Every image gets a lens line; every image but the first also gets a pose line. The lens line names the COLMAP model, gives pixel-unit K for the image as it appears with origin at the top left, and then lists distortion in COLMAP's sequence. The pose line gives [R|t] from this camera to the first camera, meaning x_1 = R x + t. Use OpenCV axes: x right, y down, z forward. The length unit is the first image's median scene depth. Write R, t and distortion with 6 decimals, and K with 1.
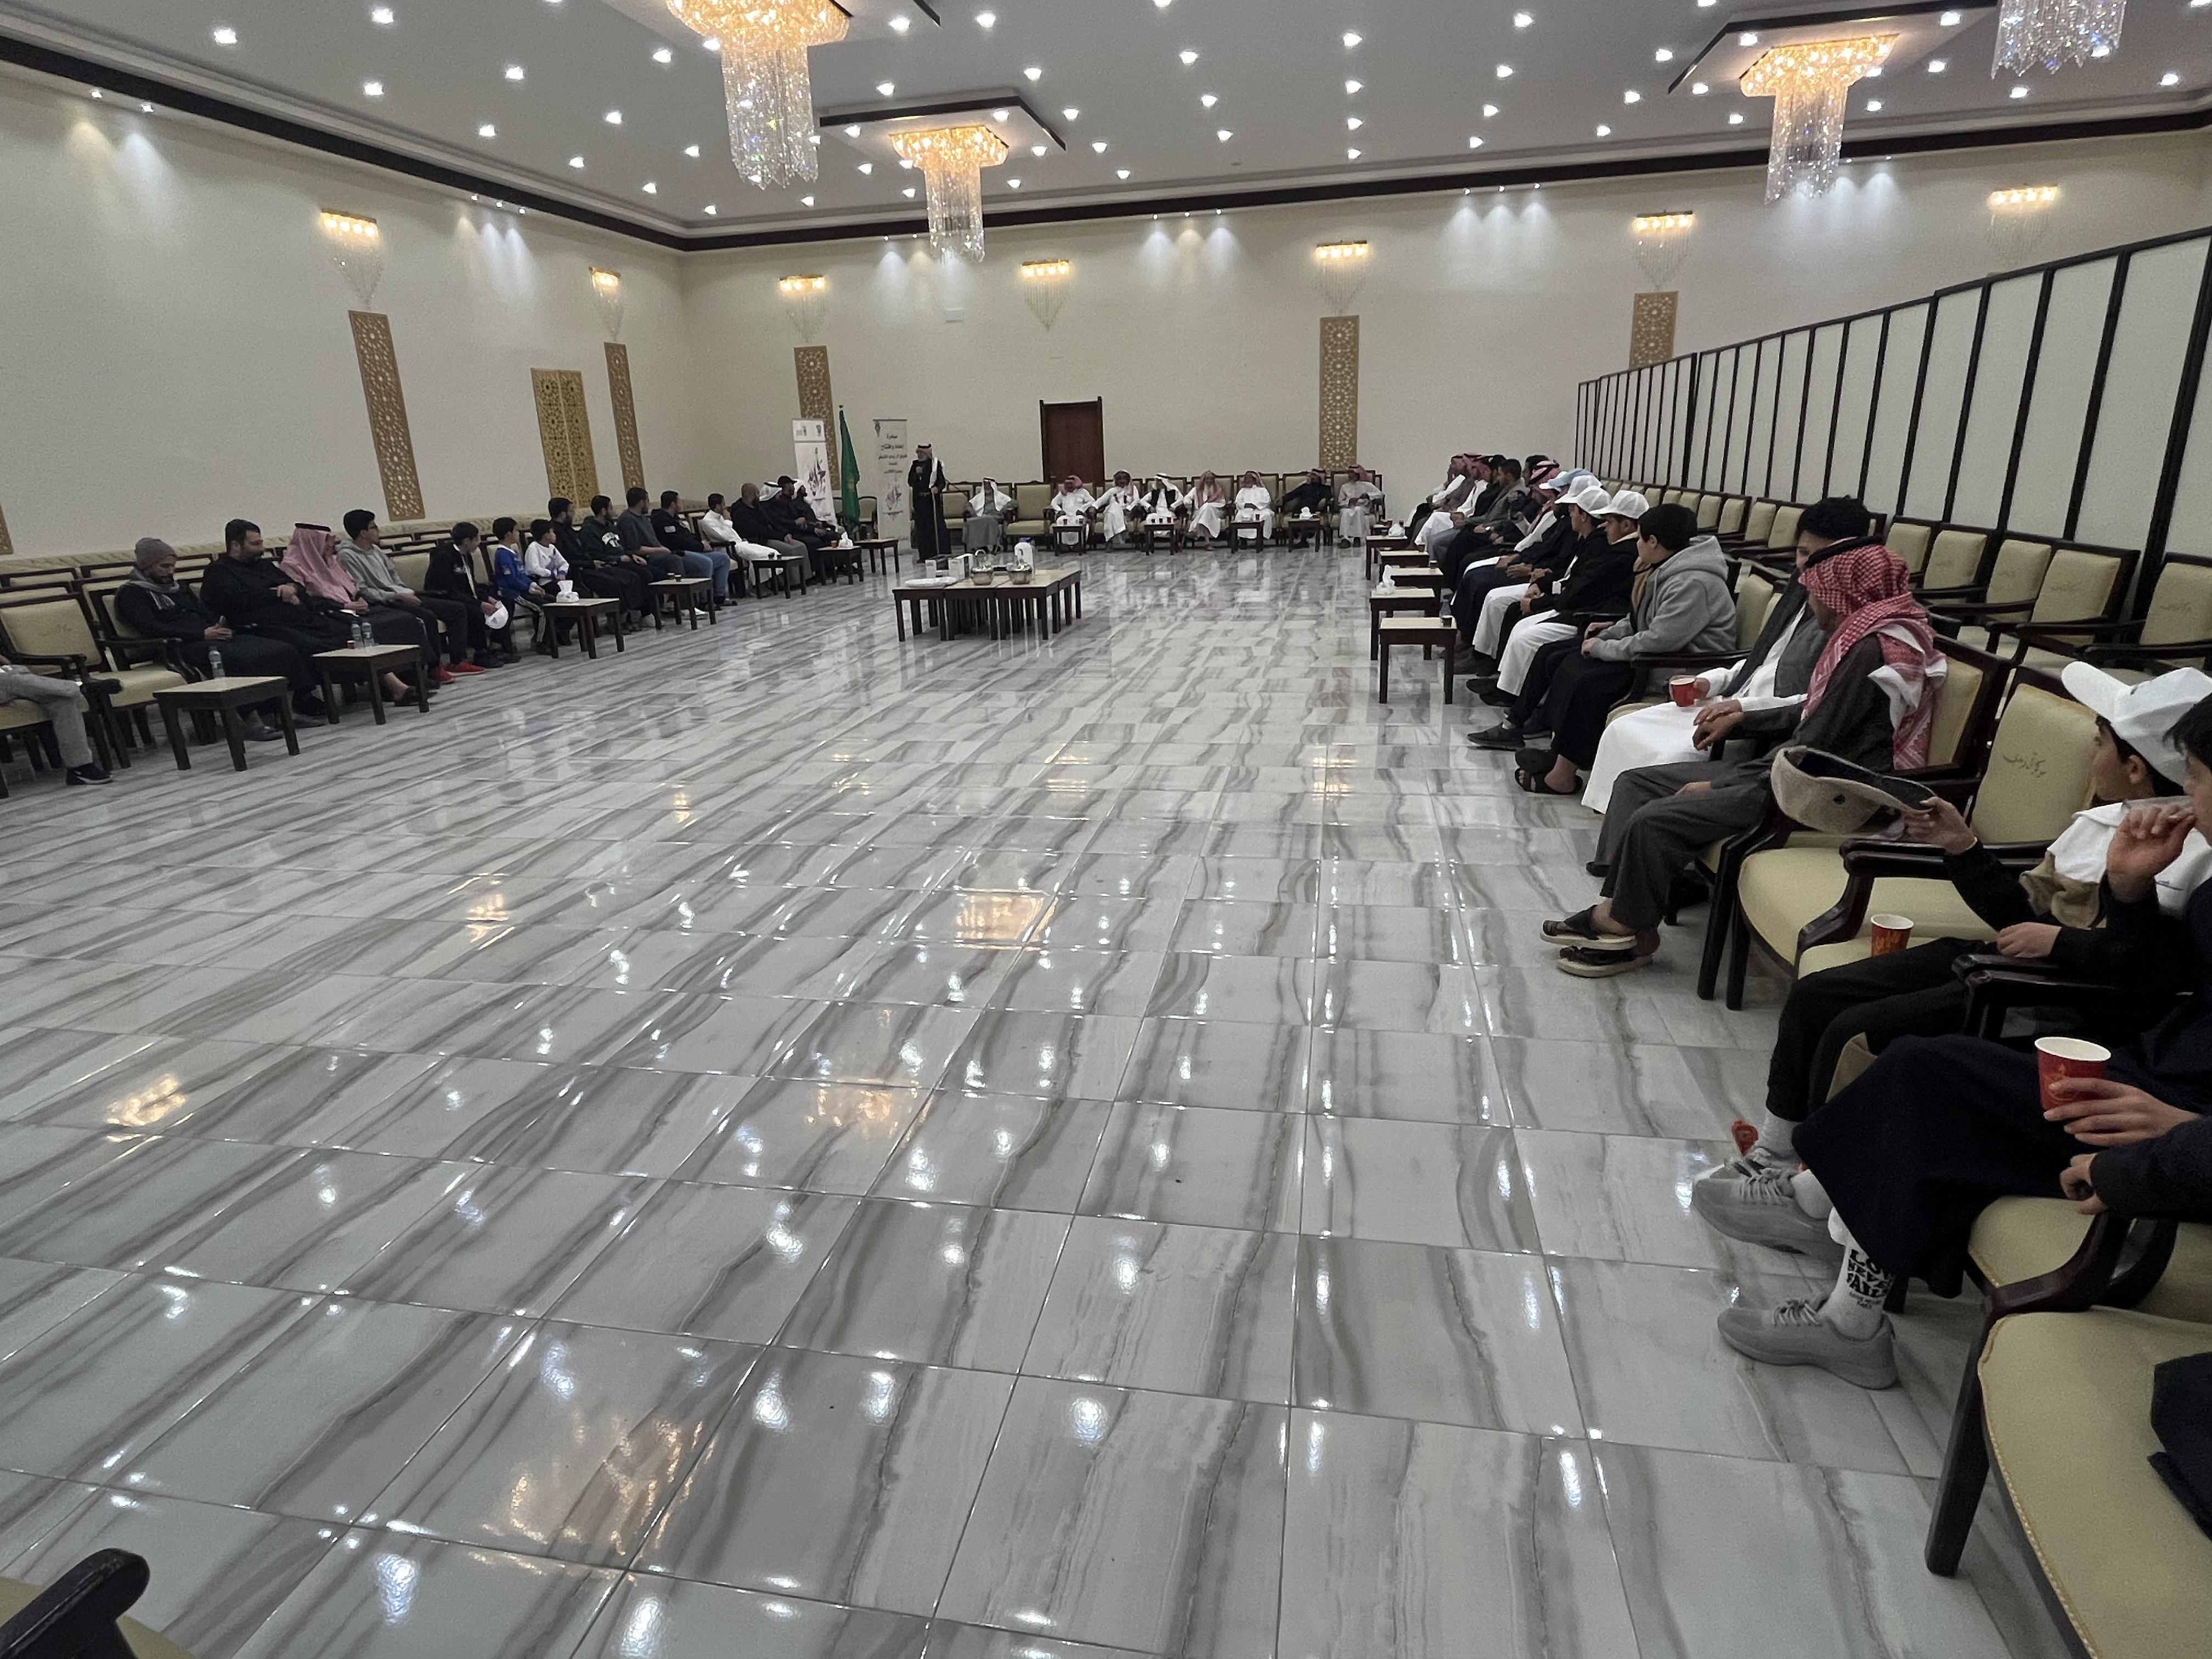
lens RADIAL K [[1205.2, 0, 1104.3], [0, 1205.2, 831.8], [0, 0, 1]] dist [0.001062, -0.002548]
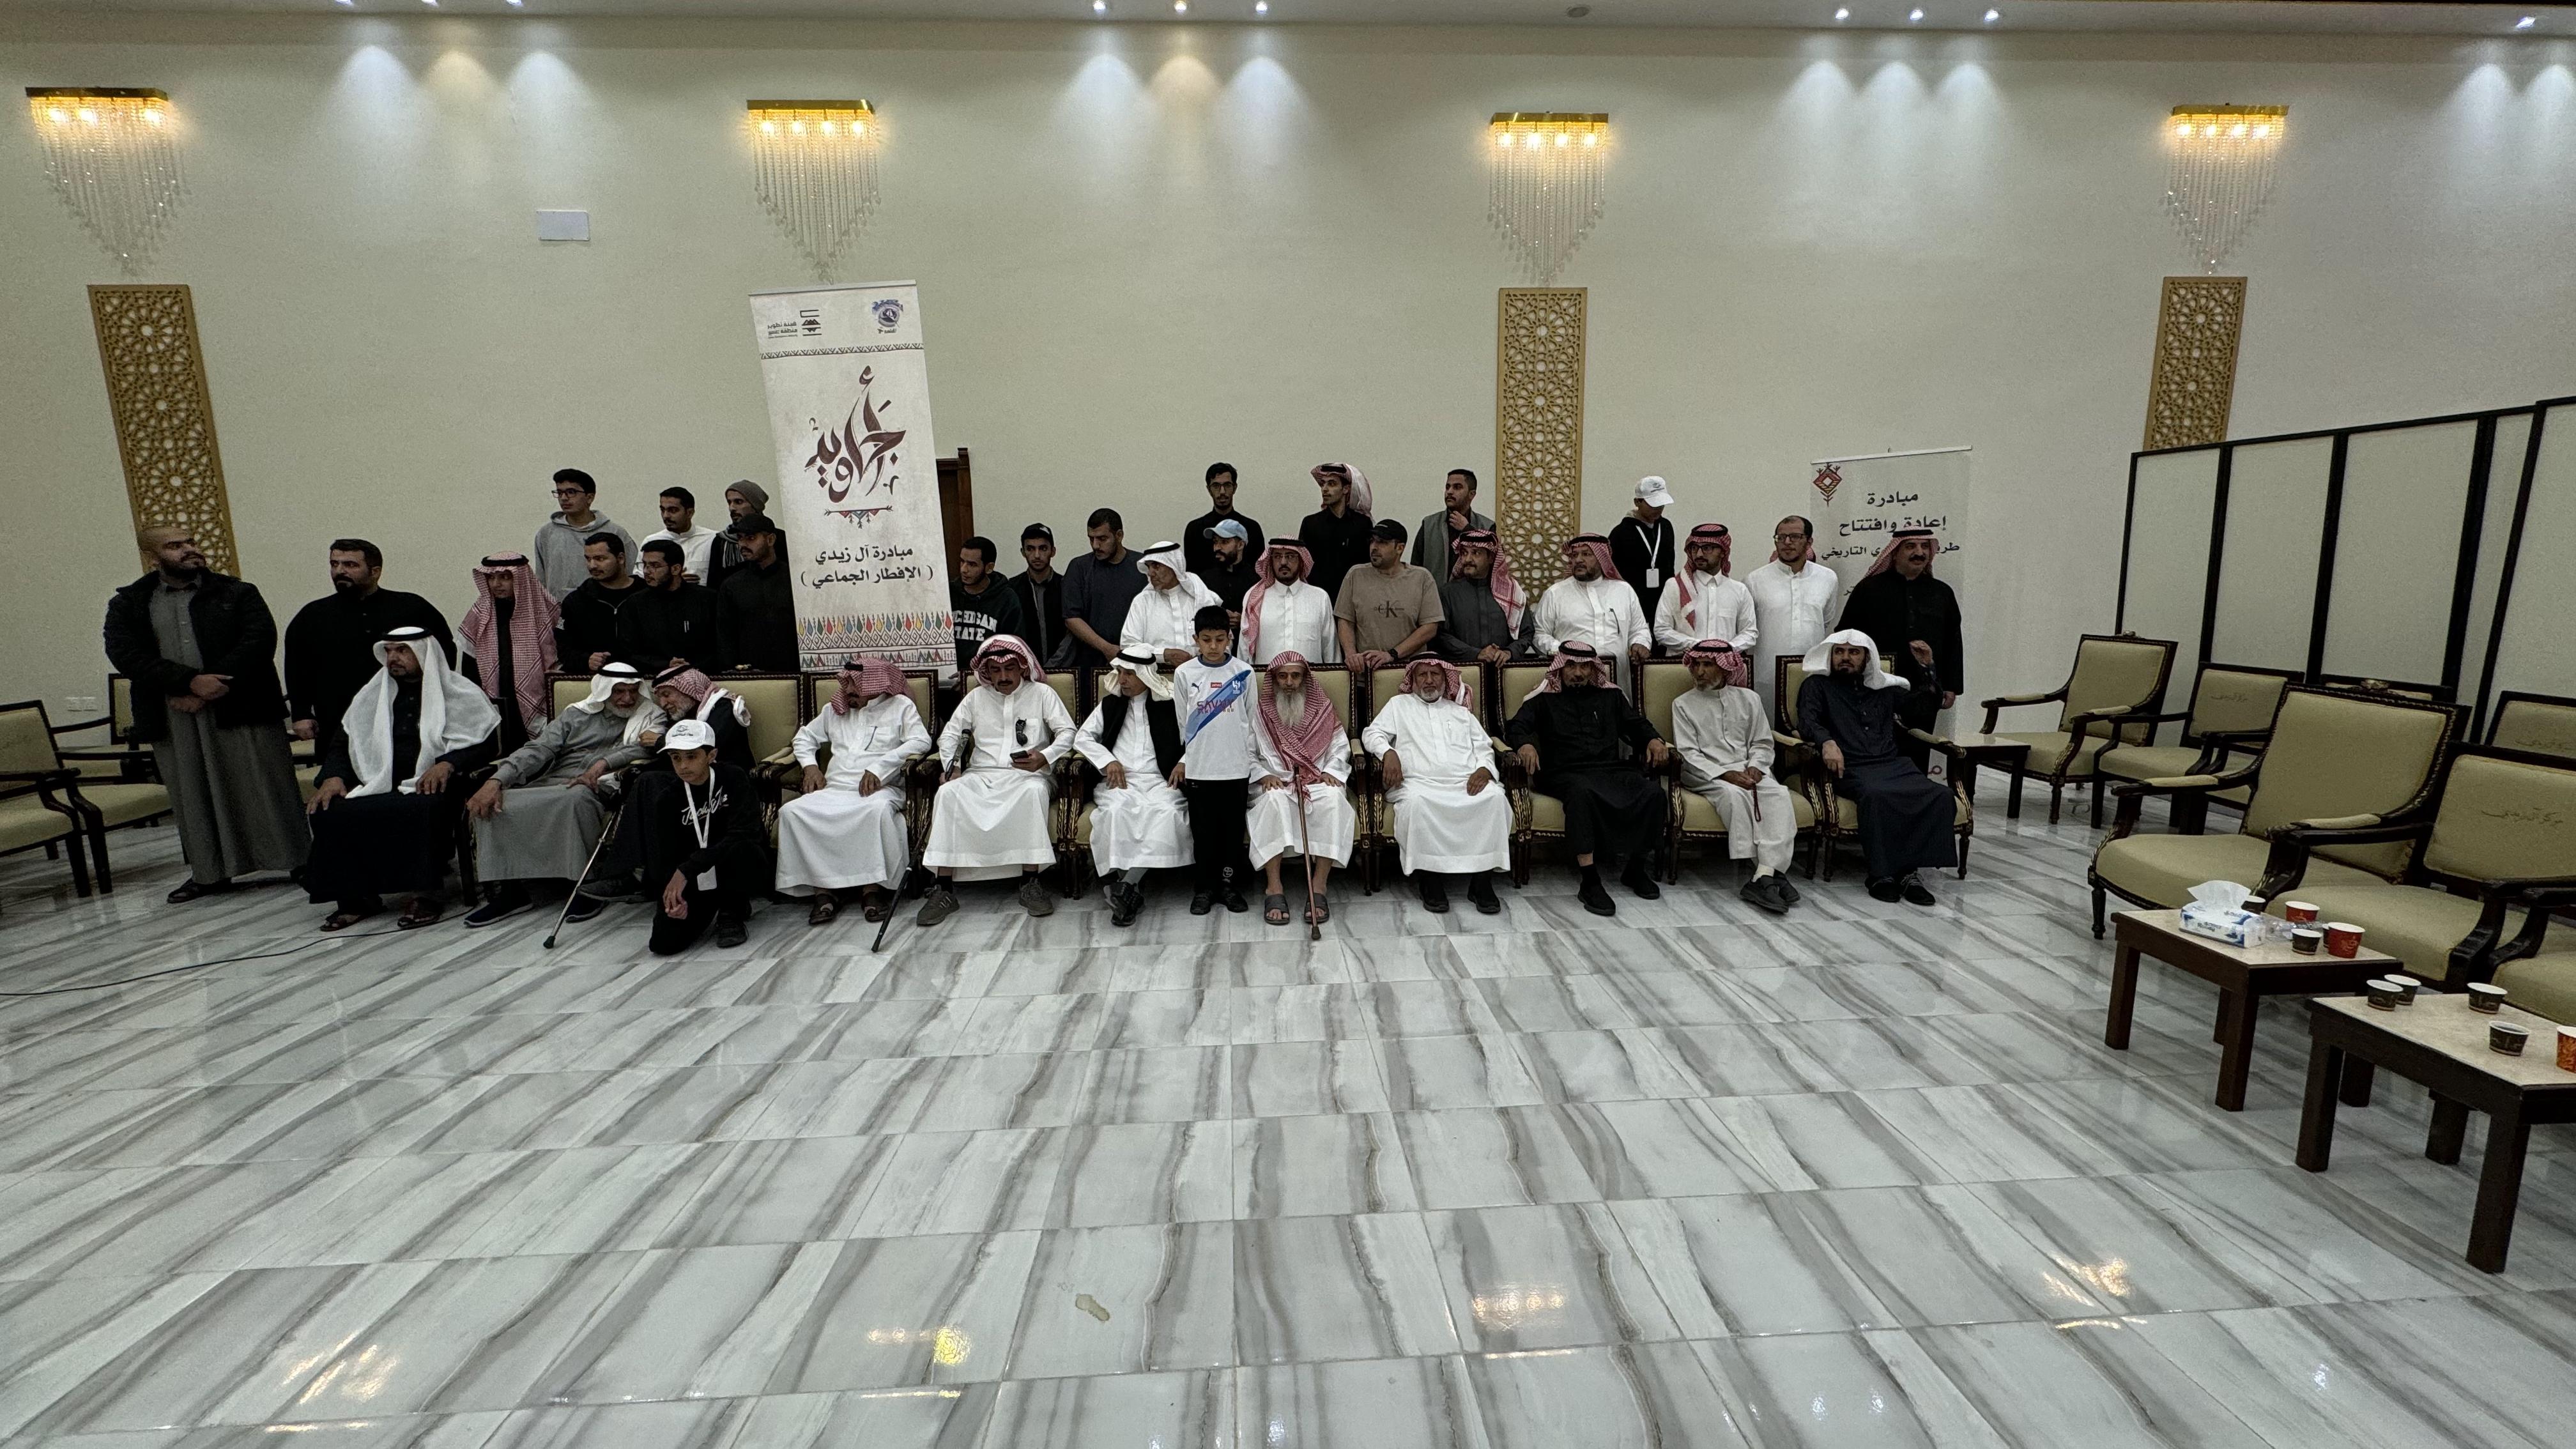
lens RADIAL K [[988.5, 0, 1287.4], [0, 988.5, 719.8], [0, 0, 1]] dist [-0.002417, 0.000322]
pose [[0.970302, -0.016738, 0.241317, 0.020022], [0.050219, 0.989807, -0.133269, -0.233547], [-0.236627, 0.141430, 0.961252, 0.704564]]
